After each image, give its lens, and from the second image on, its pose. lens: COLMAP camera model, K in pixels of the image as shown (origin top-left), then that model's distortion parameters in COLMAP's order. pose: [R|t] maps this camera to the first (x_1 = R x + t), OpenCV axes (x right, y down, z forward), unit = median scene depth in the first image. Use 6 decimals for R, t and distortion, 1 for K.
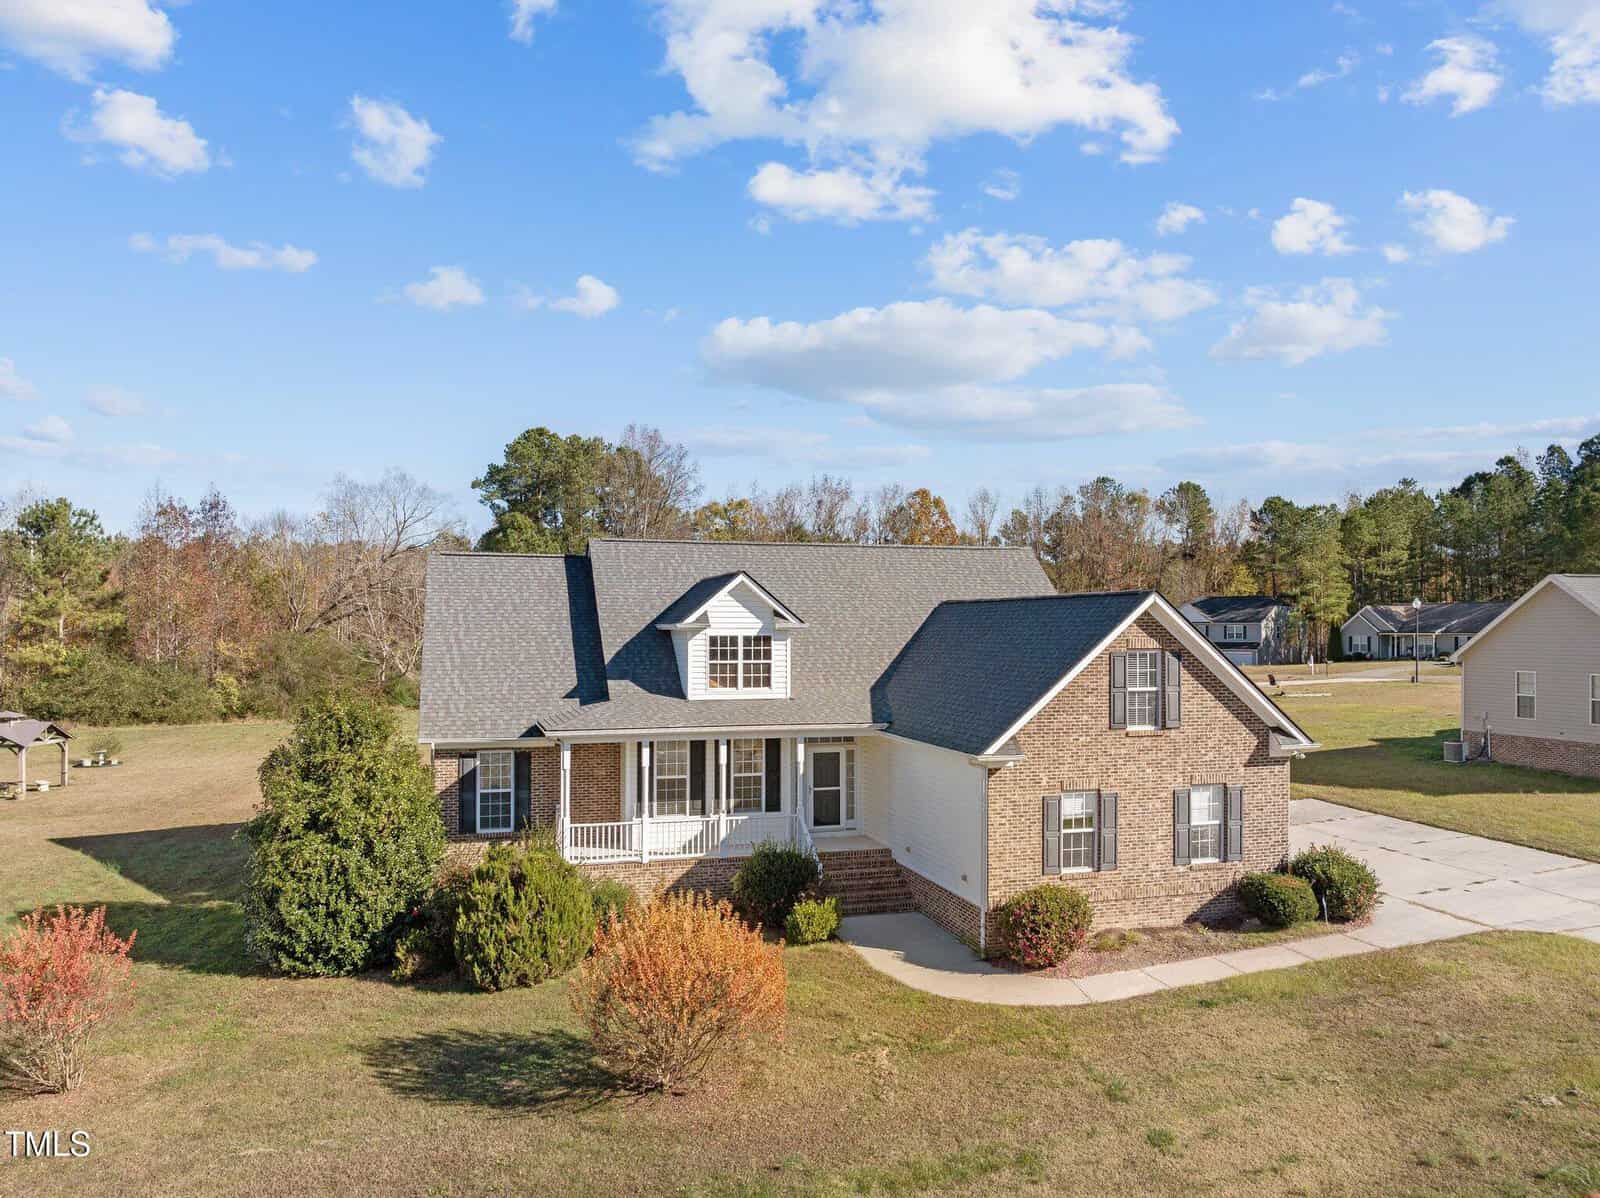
lens RADIAL K [[1155.2, 0, 800.0], [0, 1155.2, 599.0], [0, 0, 1]] dist [-0.060124, 0.031102]
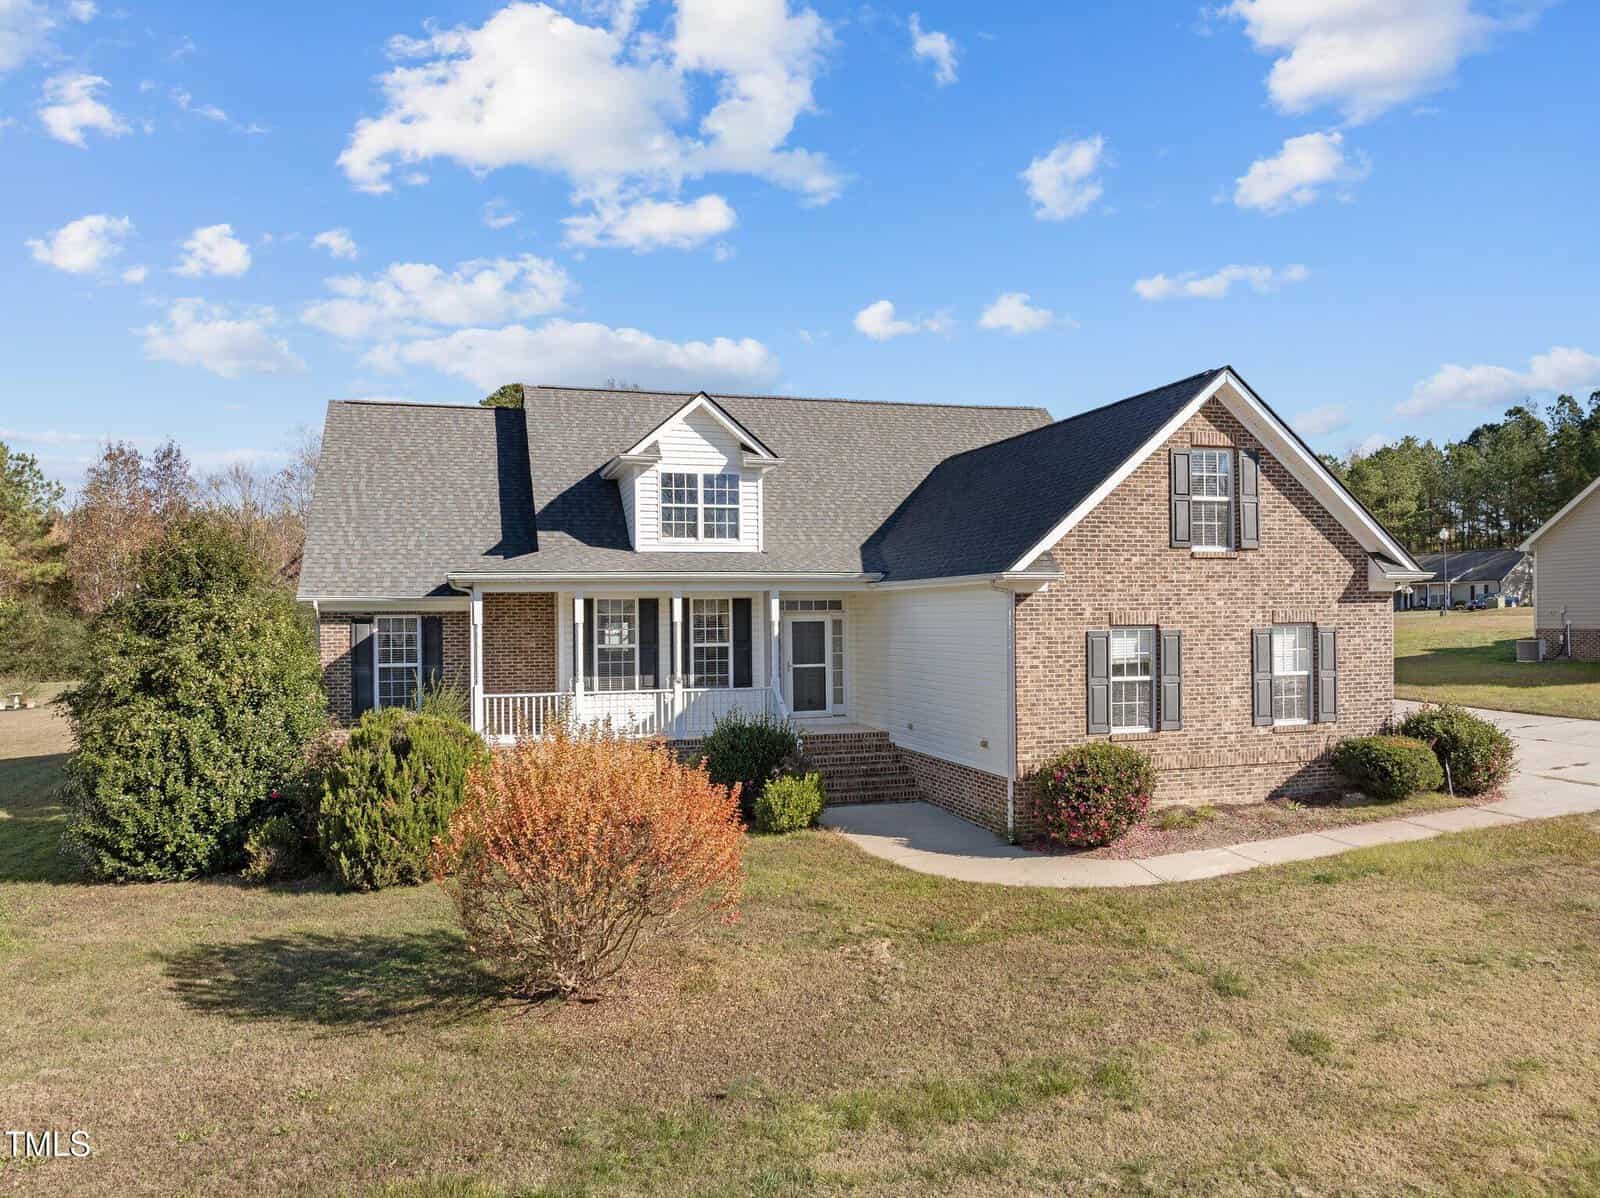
lens RADIAL K [[1155.2, 0, 800.0], [0, 1155.2, 599.0], [0, 0, 1]] dist [-0.060124, 0.031102]
pose [[0.999915, -0.010762, 0.007403, 0.014286], [0.010663, 0.999856, 0.013219, 0.135018], [-0.007545, -0.013138, 0.999885, 0.229493]]
